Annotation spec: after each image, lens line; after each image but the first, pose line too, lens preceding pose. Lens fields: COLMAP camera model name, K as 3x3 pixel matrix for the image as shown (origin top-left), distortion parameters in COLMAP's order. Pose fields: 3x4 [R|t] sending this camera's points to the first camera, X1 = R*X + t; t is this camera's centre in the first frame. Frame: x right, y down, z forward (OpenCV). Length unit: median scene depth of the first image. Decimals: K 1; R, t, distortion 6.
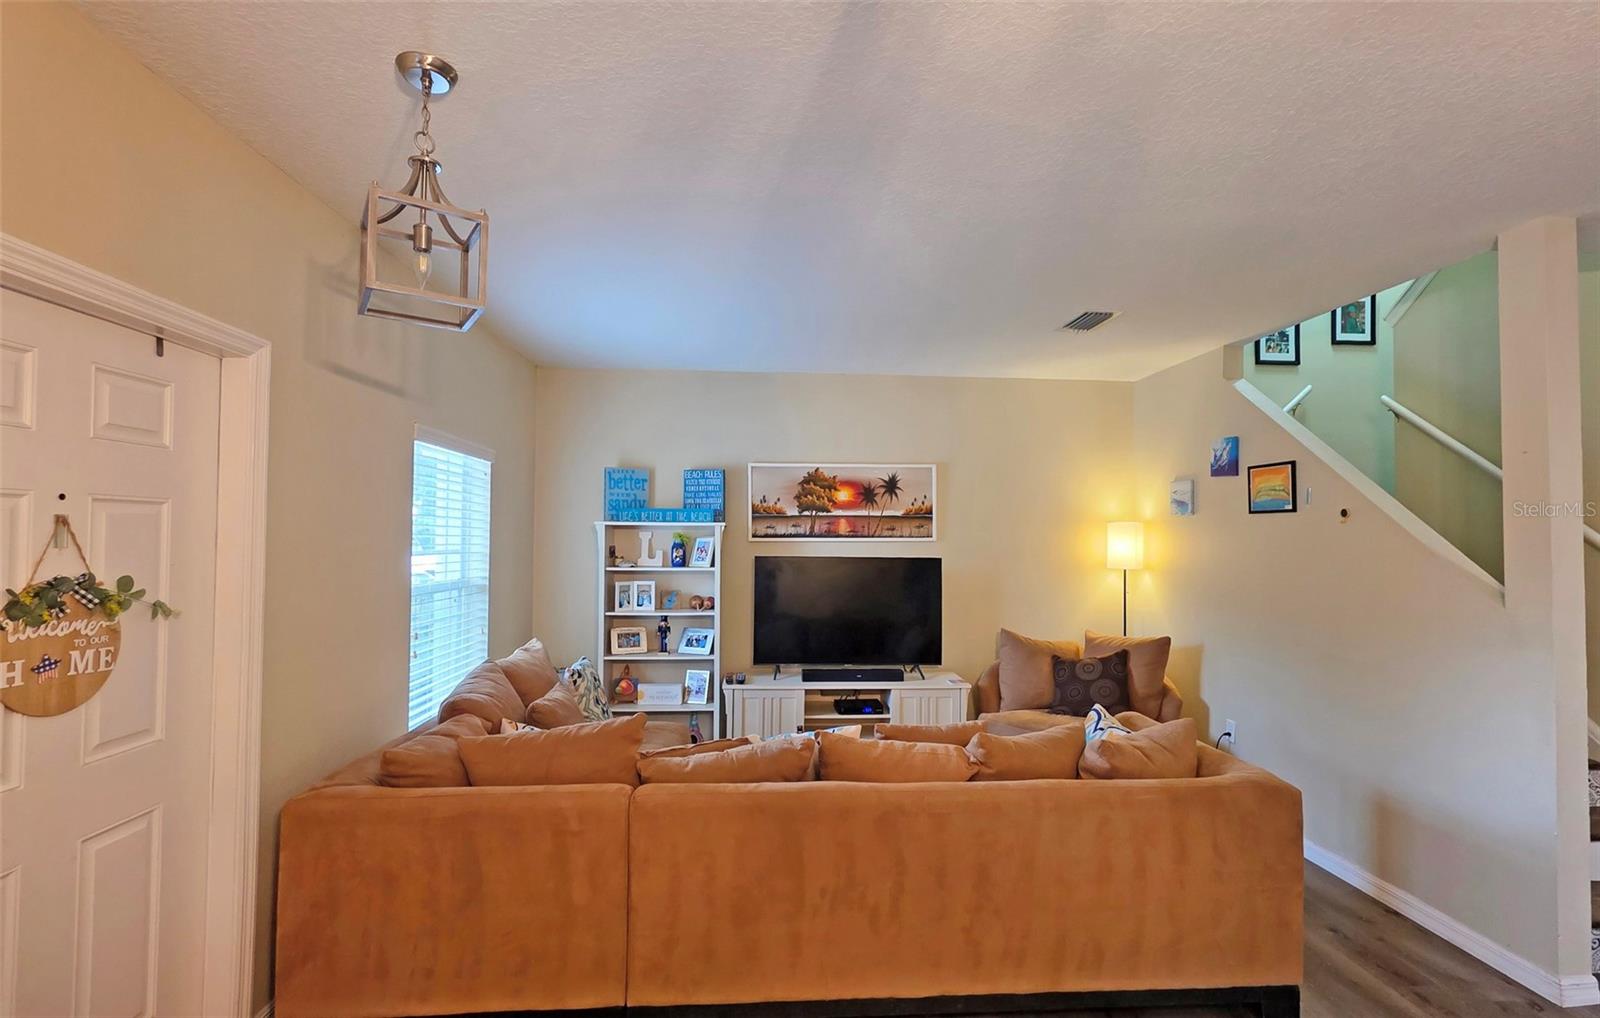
lens RADIAL K [[732.3, 0, 792.2], [0, 732.3, 531.8], [0, 0, 1]] dist [0.002061, -0.000910]
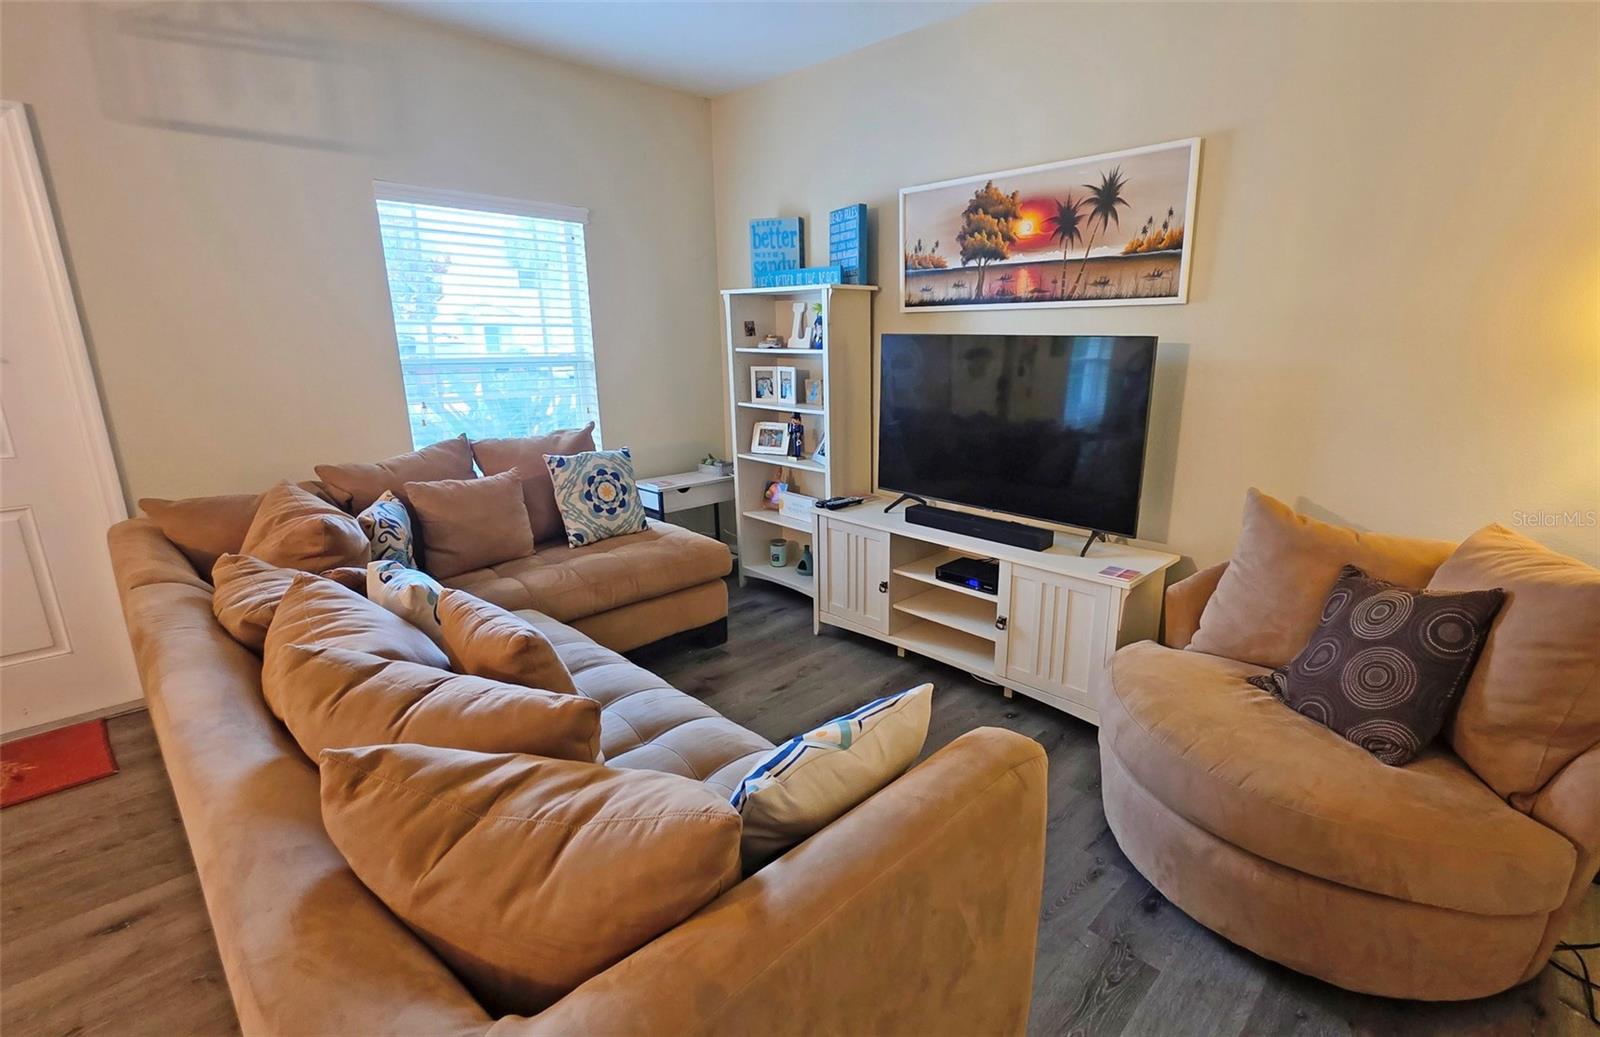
lens RADIAL K [[732.3, 0, 829.5], [0, 732.3, 529.7], [0, 0, 1]] dist [0.002061, -0.000910]
pose [[0.684860, 0.184600, -0.704904, 0.418264], [0.006708, 0.965740, 0.259425, 0.030881], [0.728644, -0.182398, 0.660158, 0.458114]]
